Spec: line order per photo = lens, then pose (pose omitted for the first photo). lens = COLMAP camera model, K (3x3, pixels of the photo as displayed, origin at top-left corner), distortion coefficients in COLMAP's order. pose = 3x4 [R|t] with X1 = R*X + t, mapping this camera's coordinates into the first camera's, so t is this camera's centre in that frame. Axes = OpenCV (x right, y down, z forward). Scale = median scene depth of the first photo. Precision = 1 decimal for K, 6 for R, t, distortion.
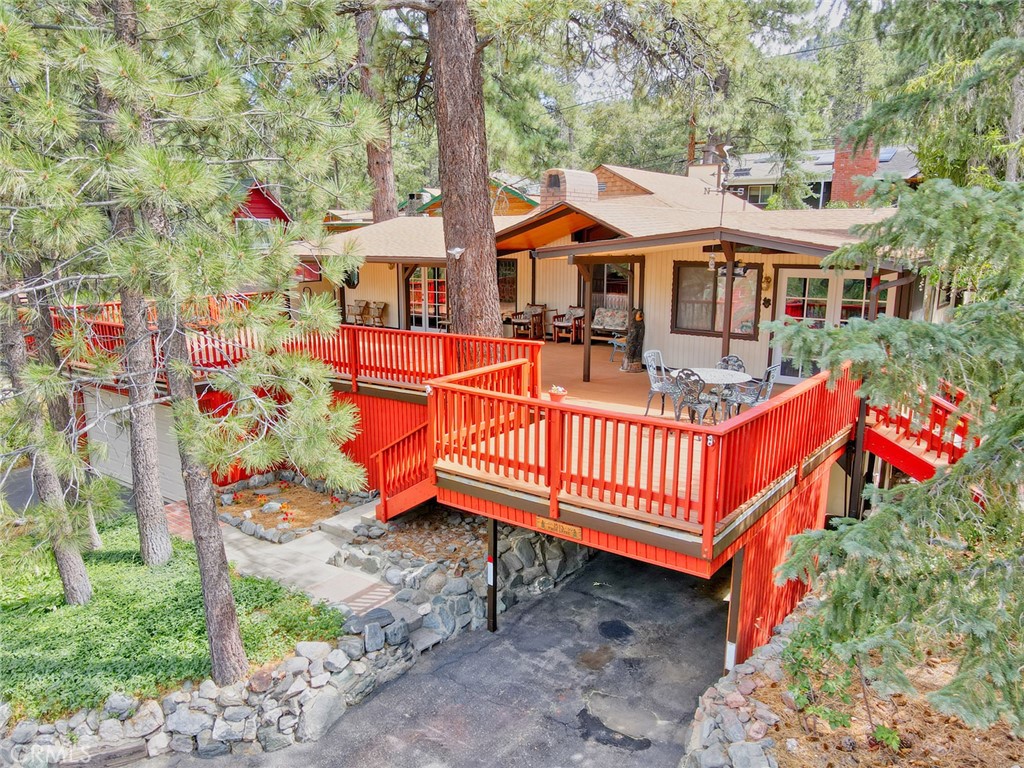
lens RADIAL K [[745.9, 0, 512.0], [0, 745.9, 384.0], [0, 0, 1]] dist [0.001879, 0.000220]
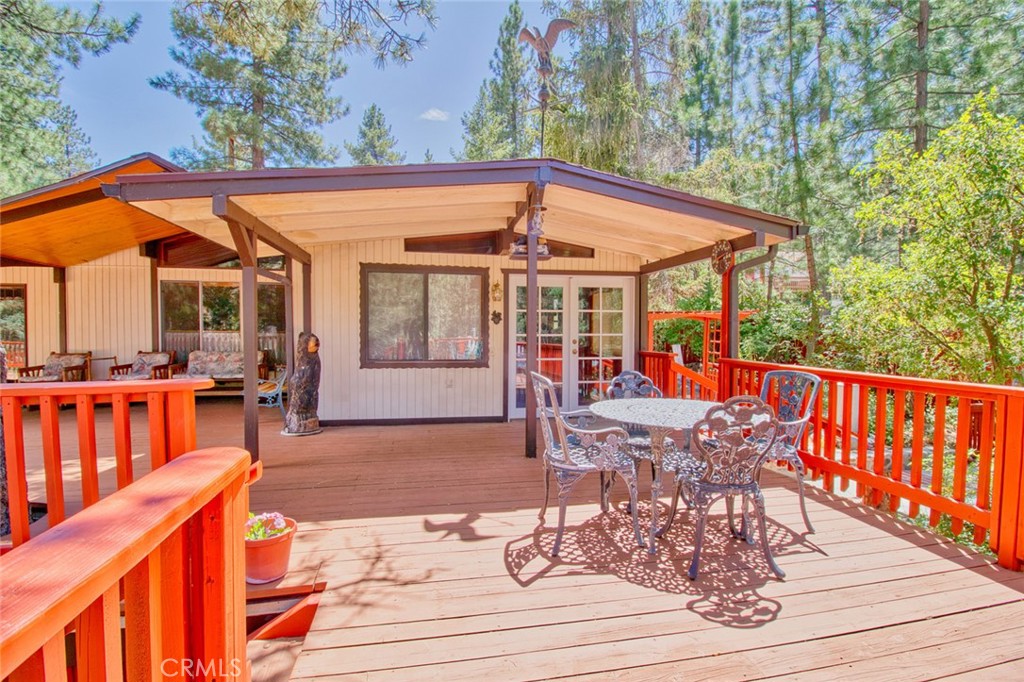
lens RADIAL K [[473.5, 0, 518.1], [0, 473.5, 343.6], [0, 0, 1]] dist [-0.003284, -0.011973]
pose [[0.667658, -0.021093, 0.744169, -0.011447], [0.142361, 0.984769, -0.099812, -0.026672], [-0.730730, 0.172581, 0.660492, 0.598457]]
